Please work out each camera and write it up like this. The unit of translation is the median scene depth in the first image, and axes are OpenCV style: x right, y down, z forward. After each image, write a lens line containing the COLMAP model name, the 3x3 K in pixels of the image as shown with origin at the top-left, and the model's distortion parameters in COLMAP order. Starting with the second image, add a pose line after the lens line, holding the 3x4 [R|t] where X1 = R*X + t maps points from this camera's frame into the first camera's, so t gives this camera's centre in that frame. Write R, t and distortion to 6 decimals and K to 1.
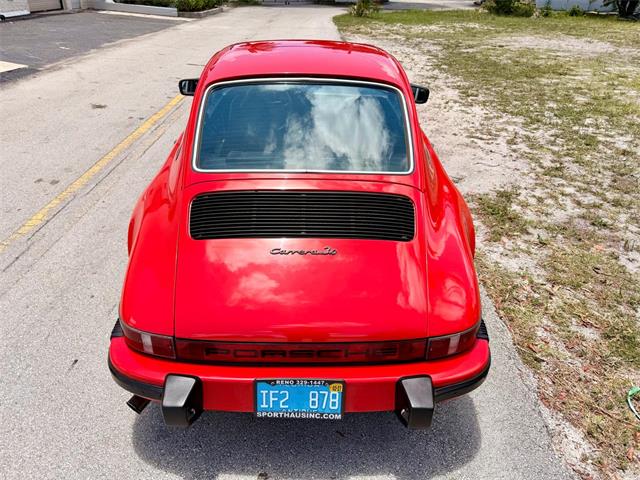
lens RADIAL K [[479.2, 0, 320.0], [0, 479.2, 240.0], [0, 0, 1]] dist [0.003645, -0.006327]
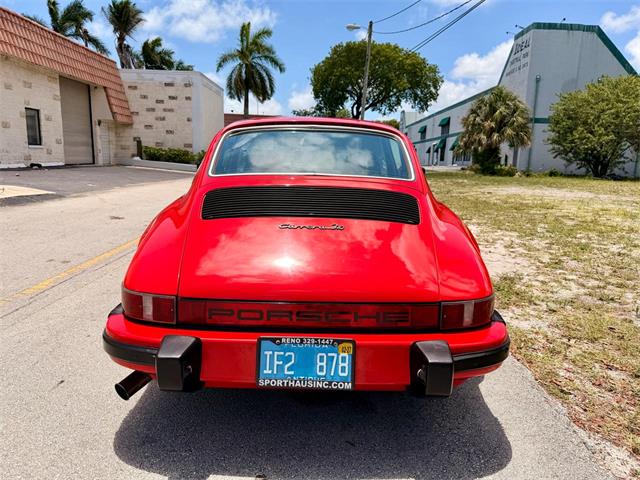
lens RADIAL K [[479.2, 0, 320.0], [0, 479.2, 240.0], [0, 0, 1]] dist [0.003645, -0.006327]
pose [[0.999975, 0.004764, -0.005177, -0.009564], [-0.006245, 0.939875, -0.341463, 0.327508], [0.003239, 0.341486, 0.939881, 0.042810]]
